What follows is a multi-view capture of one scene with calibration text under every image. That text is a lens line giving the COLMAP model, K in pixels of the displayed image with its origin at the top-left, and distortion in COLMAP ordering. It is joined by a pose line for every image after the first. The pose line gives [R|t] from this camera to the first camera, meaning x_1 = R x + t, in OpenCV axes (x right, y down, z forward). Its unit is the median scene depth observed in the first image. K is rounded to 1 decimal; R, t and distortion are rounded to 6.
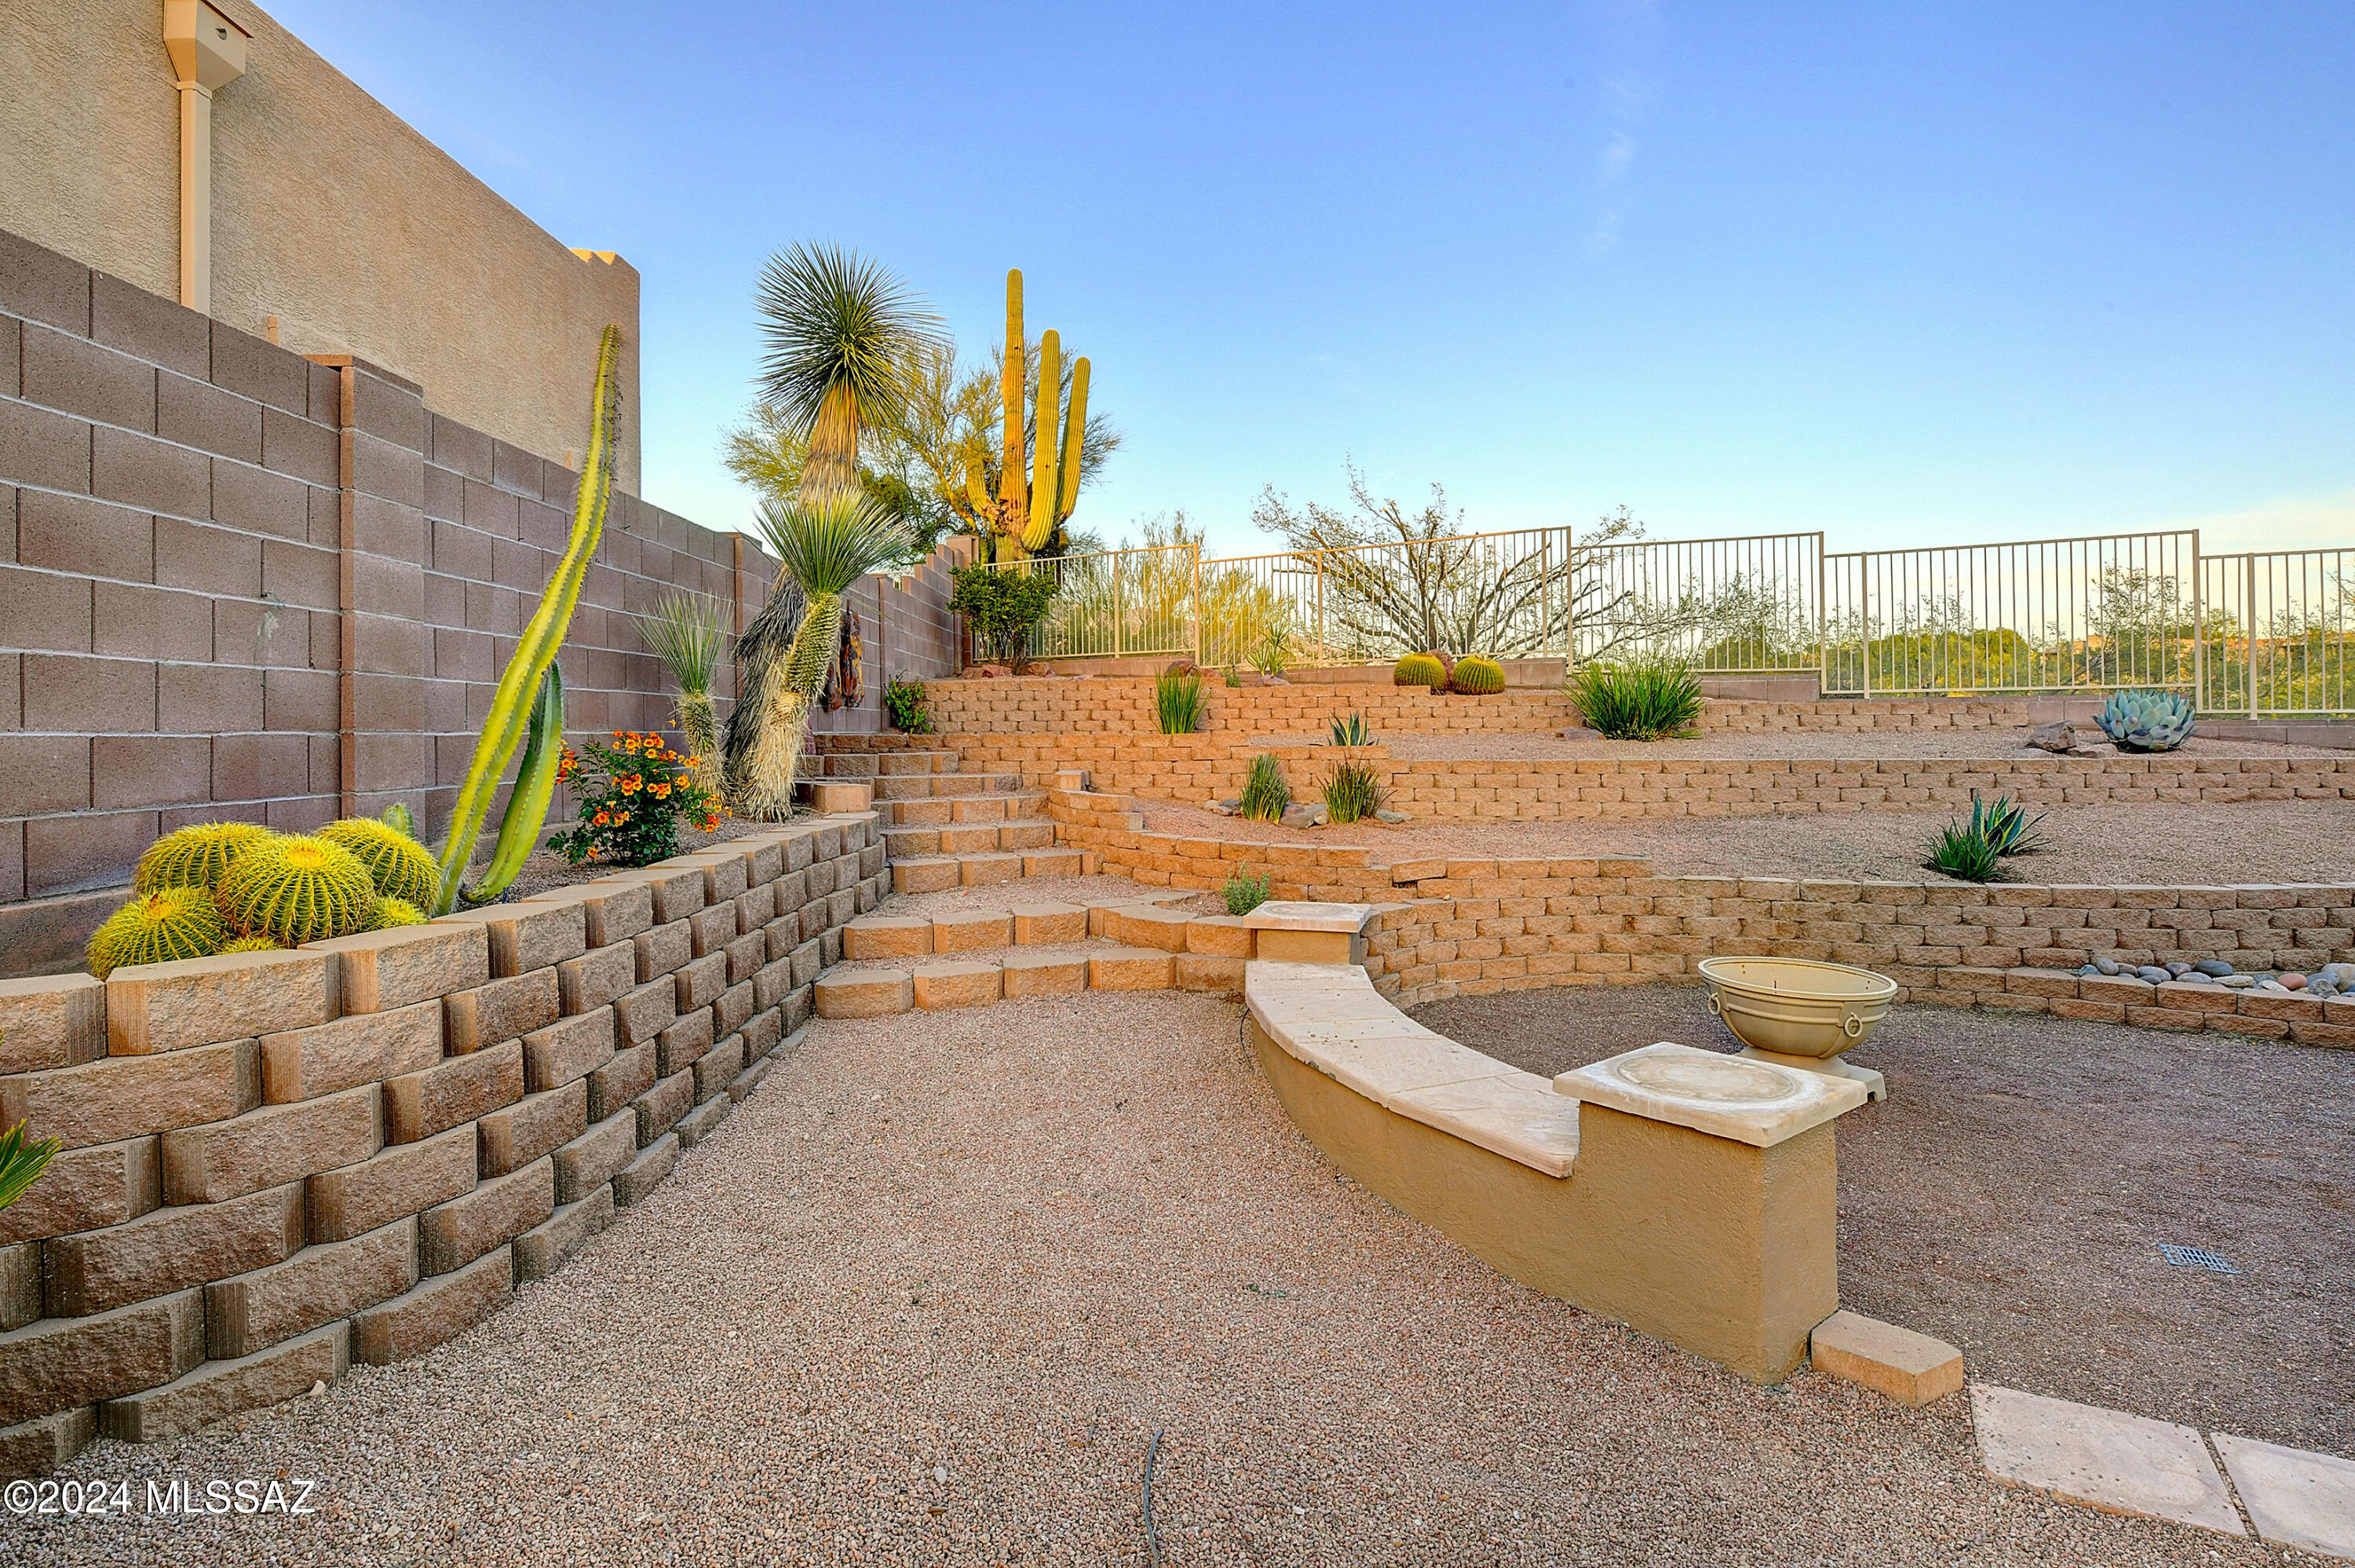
lens RADIAL K [[1251.4, 0, 1046.1], [0, 1251.4, 702.9], [0, 0, 1]] dist [0.000243, -0.004503]
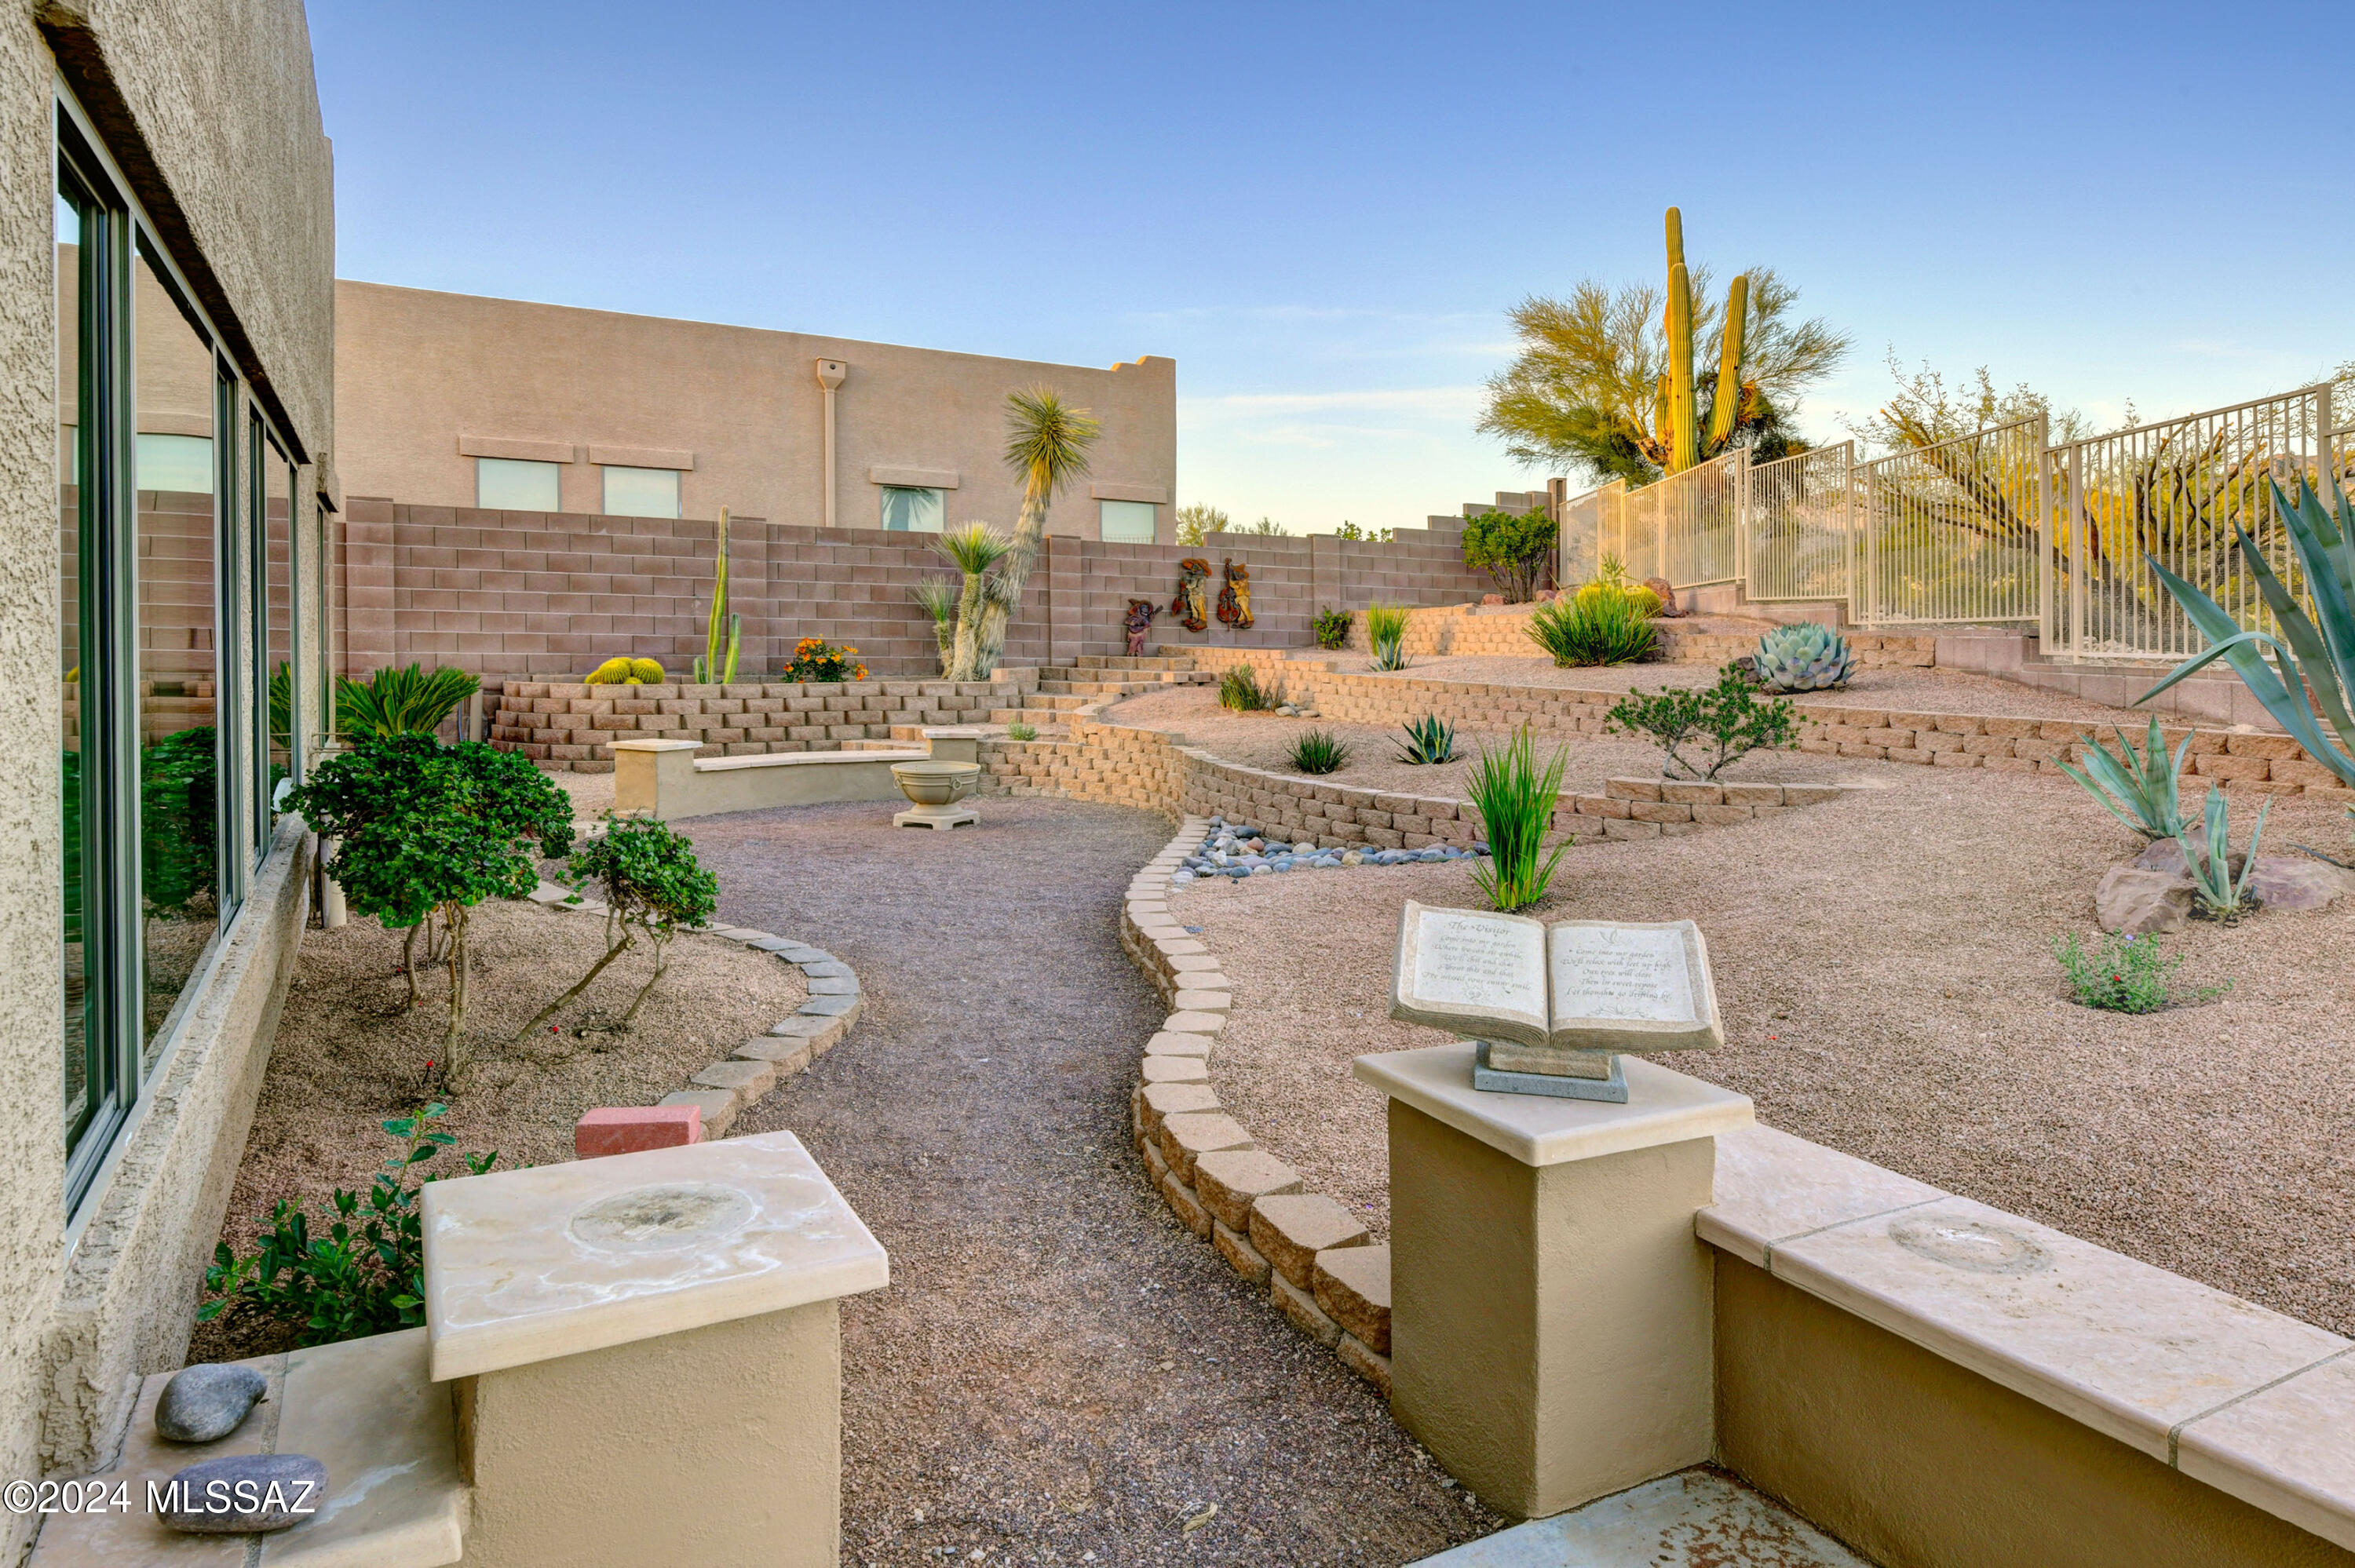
lens RADIAL K [[1312.3, 0, 1112.0], [0, 1312.3, 627.5], [0, 0, 1]] dist [-0.000475, -0.000237]
pose [[0.486886, 0.009779, -0.873411, 1.483799], [-0.001996, 0.999947, 0.010083, -0.017414], [0.873463, -0.003165, 0.486879, 0.123299]]
